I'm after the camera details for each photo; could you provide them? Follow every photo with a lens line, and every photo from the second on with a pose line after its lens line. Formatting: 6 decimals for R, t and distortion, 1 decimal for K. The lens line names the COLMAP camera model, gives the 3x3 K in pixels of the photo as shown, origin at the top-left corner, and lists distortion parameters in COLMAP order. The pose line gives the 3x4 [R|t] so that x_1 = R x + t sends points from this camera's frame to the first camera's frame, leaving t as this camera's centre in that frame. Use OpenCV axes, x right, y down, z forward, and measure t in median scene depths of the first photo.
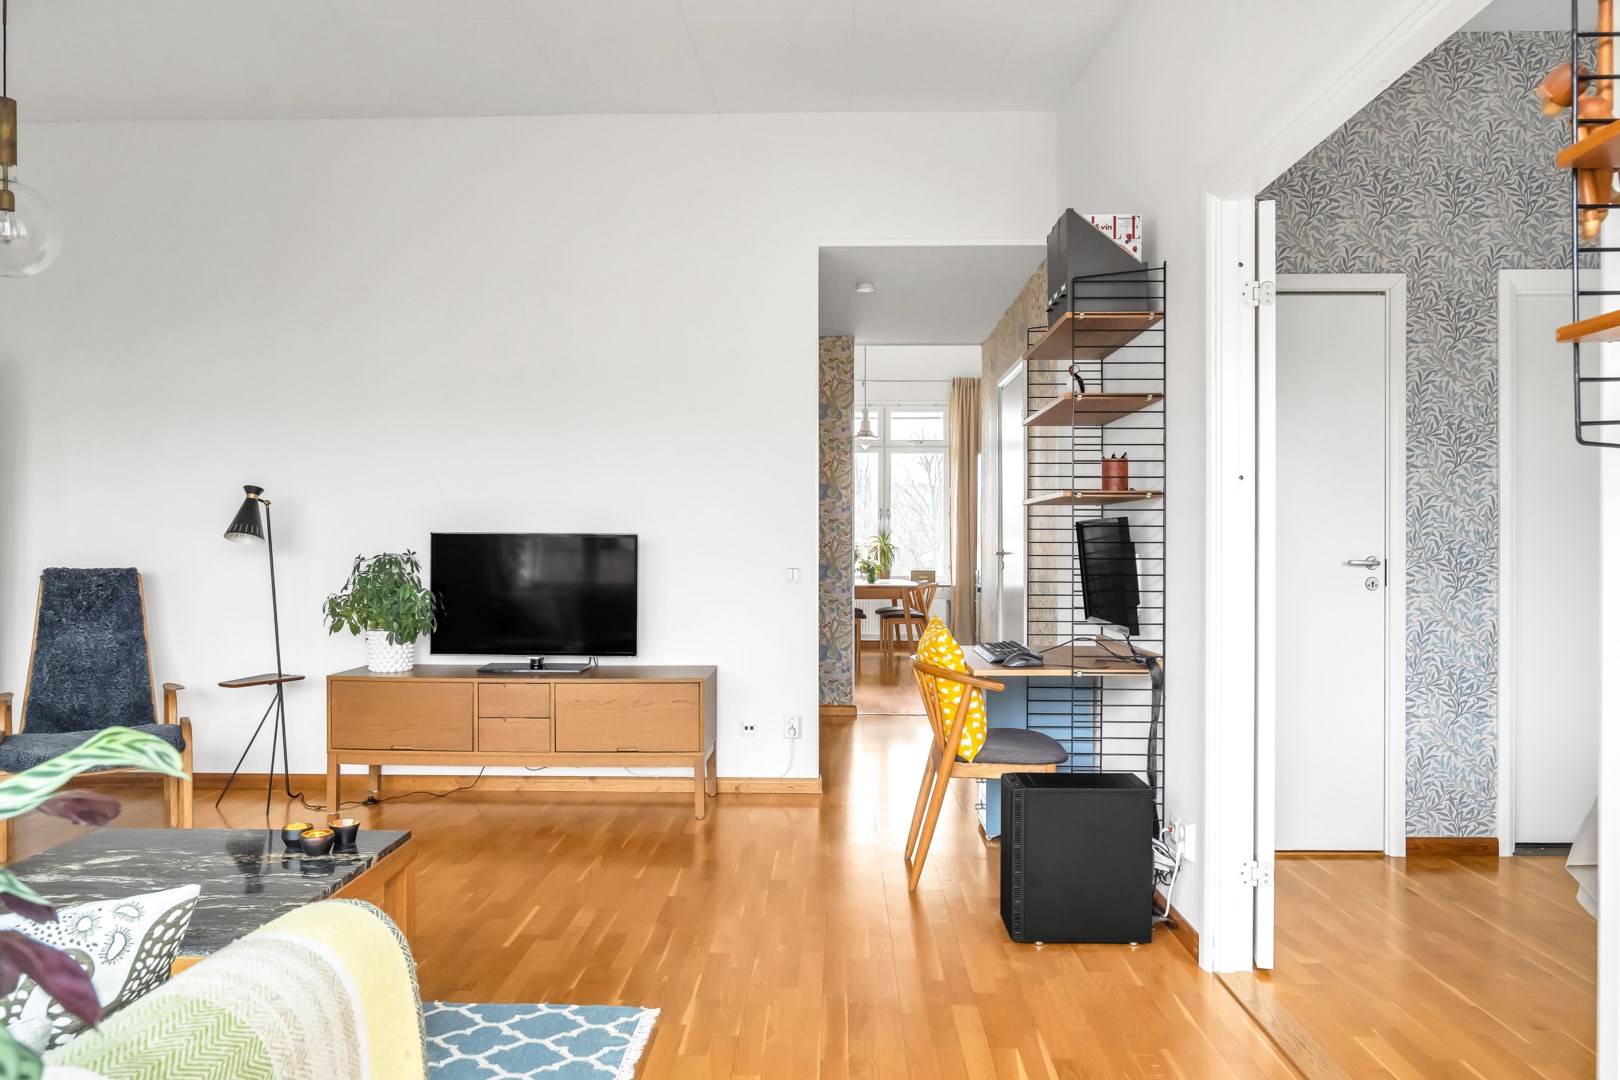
lens RADIAL K [[1131.3, 0, 815.8], [0, 1131.3, 543.7], [0, 0, 1]] dist [-0.012631, 0.008400]
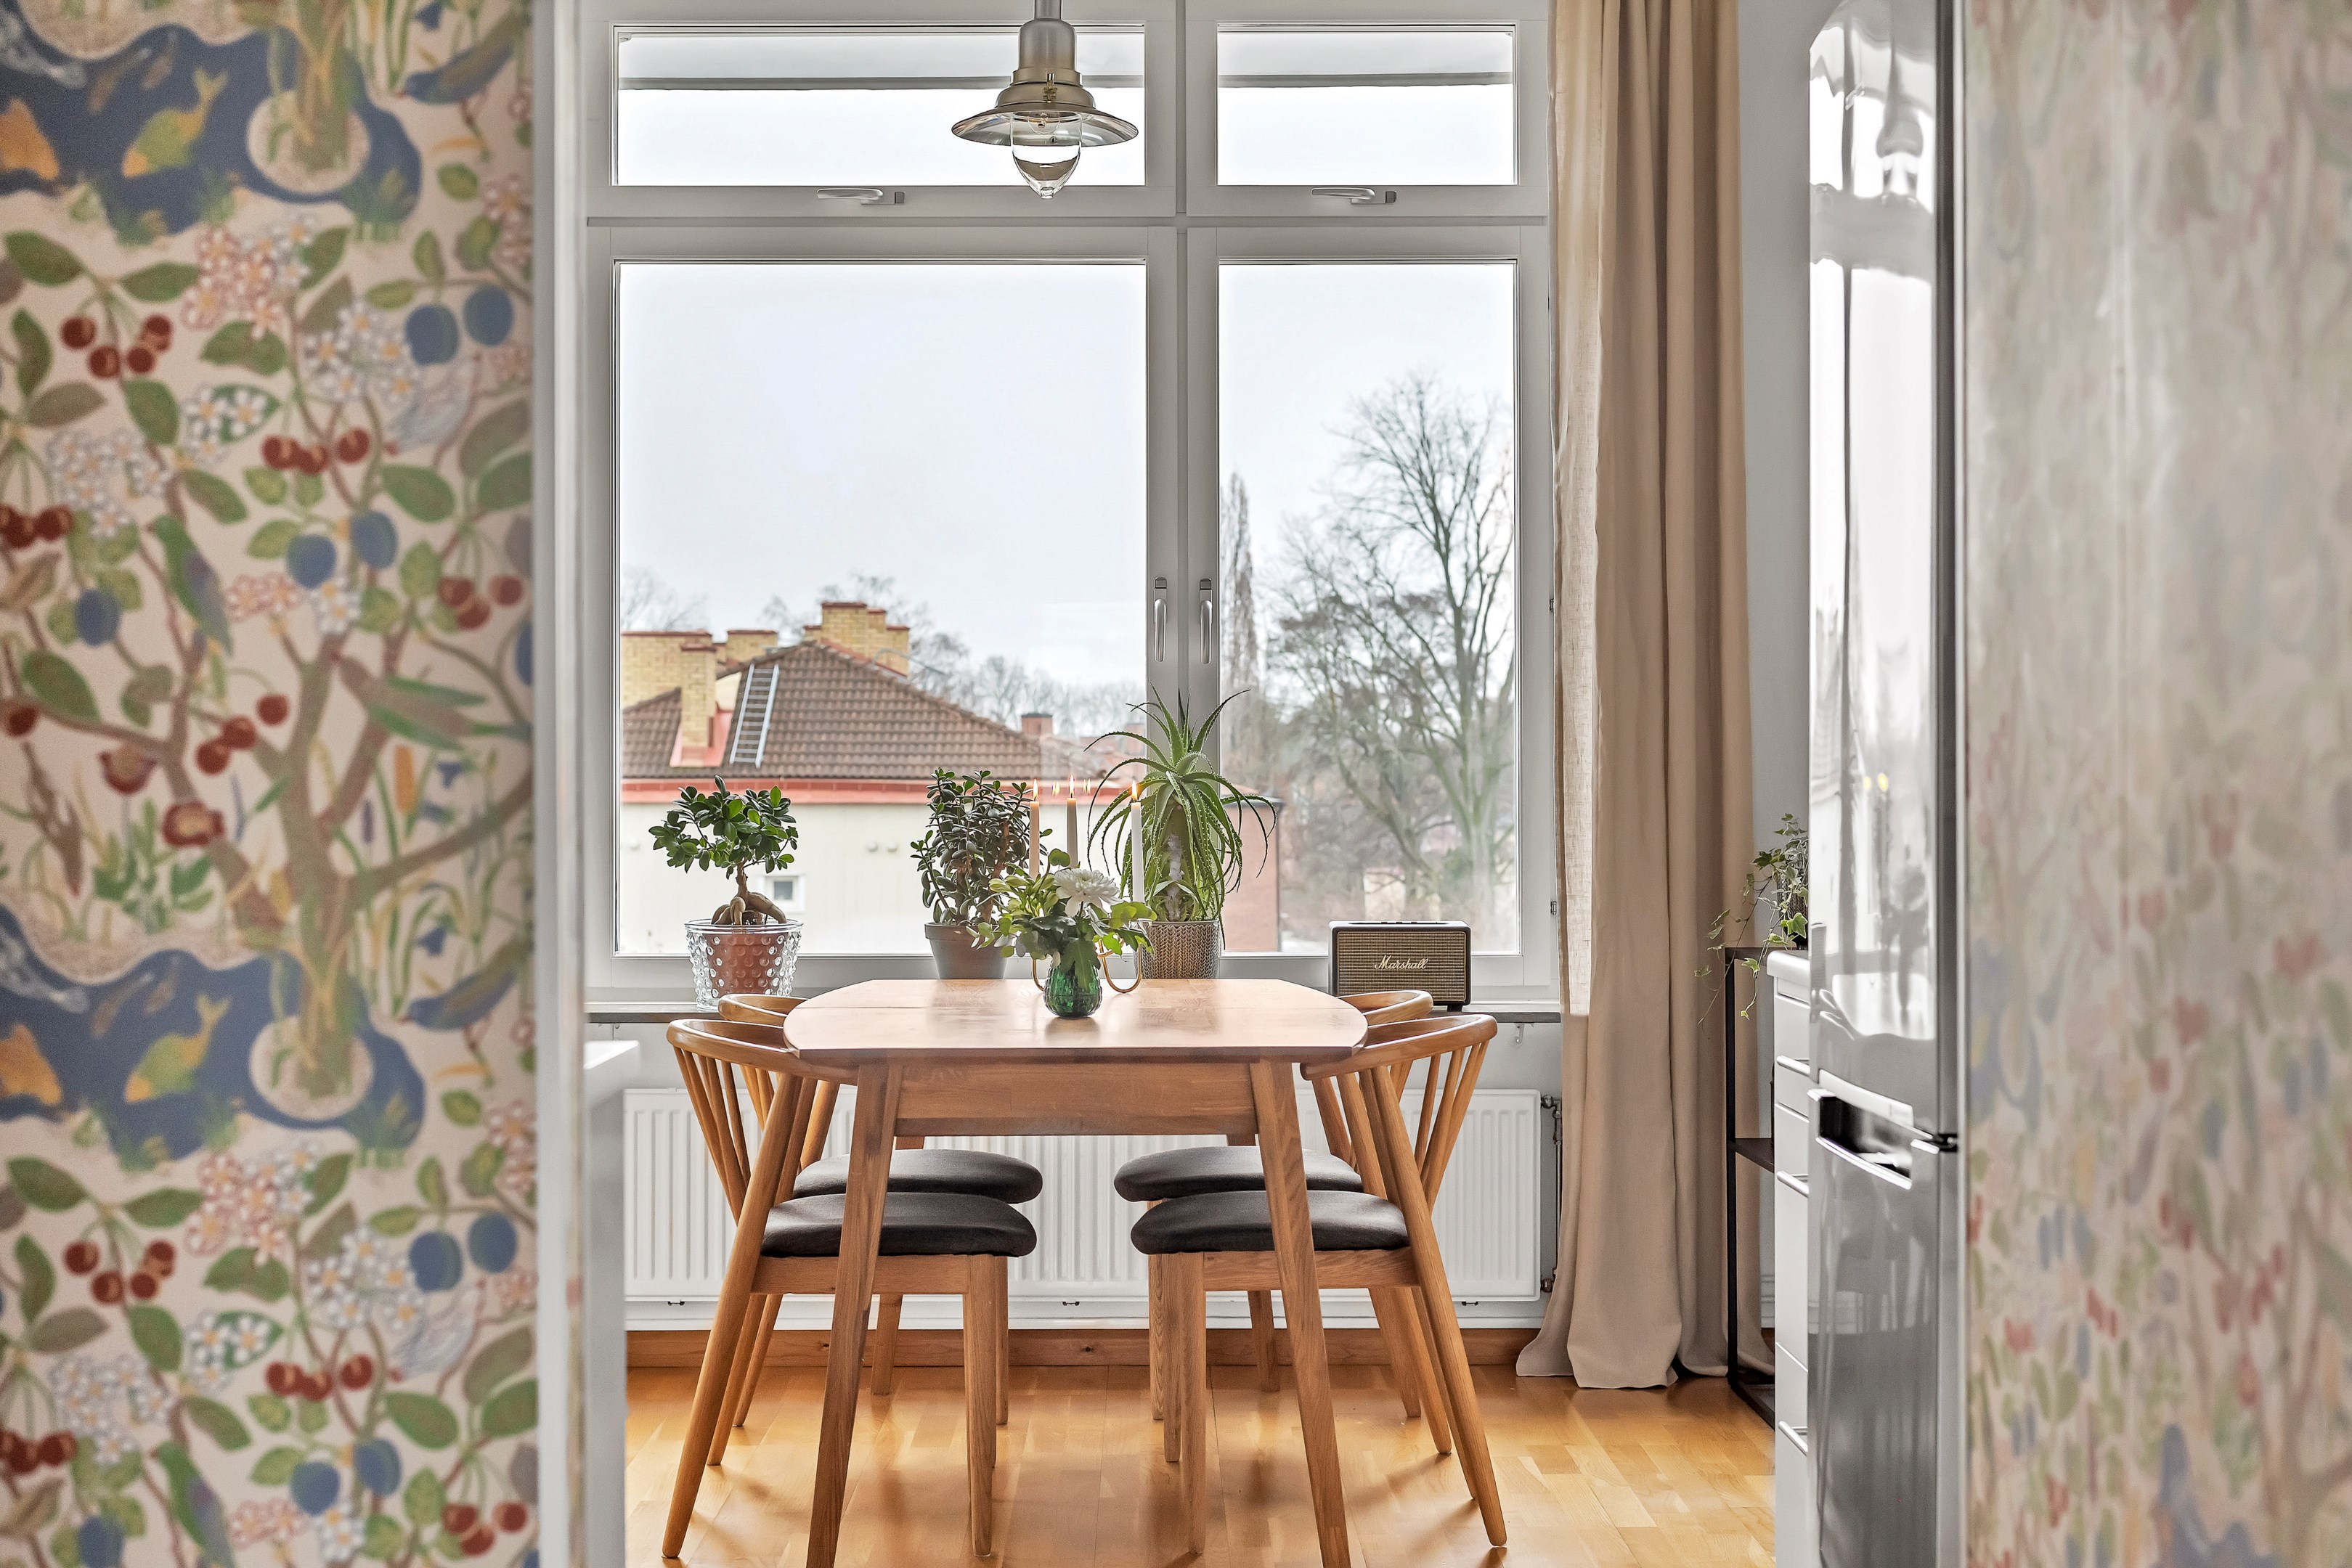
lens RADIAL K [[3522.2, 0, 1173.1], [0, 3522.2, 792.6], [0, 0, 1]] dist [-0.011278, 0.000000]
pose [[0.999726, -0.008242, 0.021908, 0.137211], [0.008295, 0.999963, -0.002339, 0.011229], [-0.021888, 0.002520, 0.999757, 1.325612]]
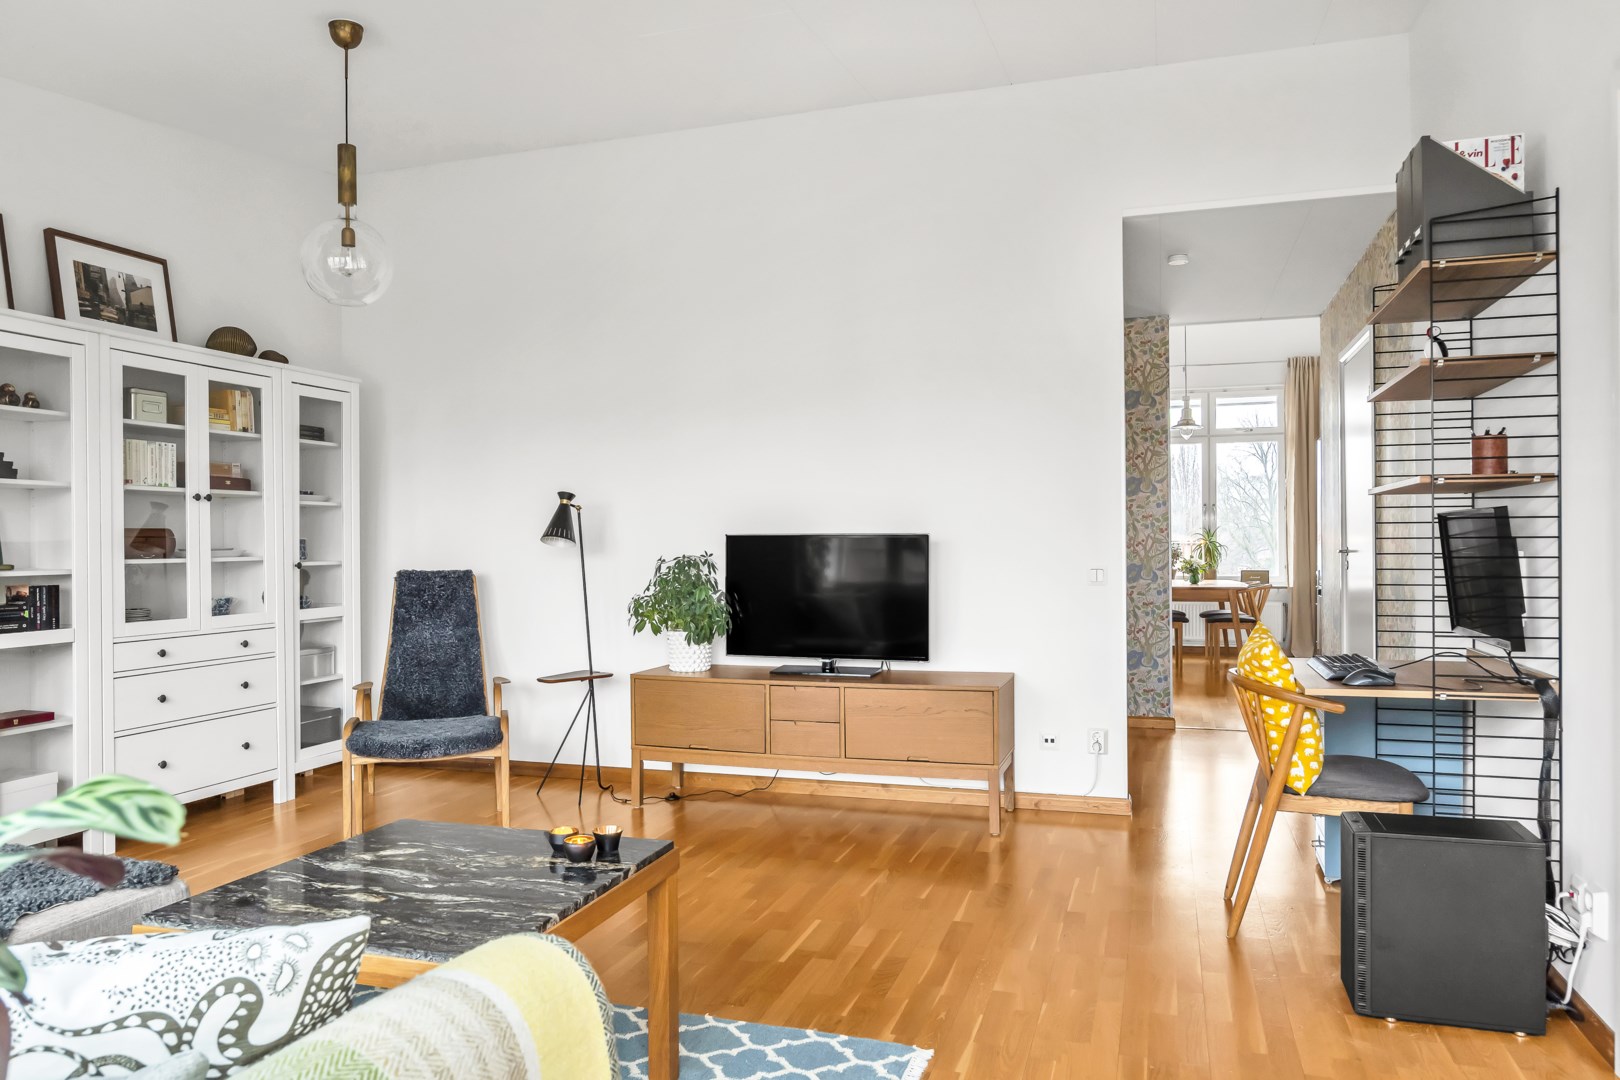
lens RADIAL K [[1131.3, 0, 799.9], [0, 1131.3, 544.6], [0, 0, 1]] dist [-0.012631, 0.008400]
pose [[0.957523, -0.008221, -0.288240, 0.017922], [0.008466, 0.999964, -0.000395, 0.000083], [0.288233, -0.002062, 0.957558, 0.062836]]
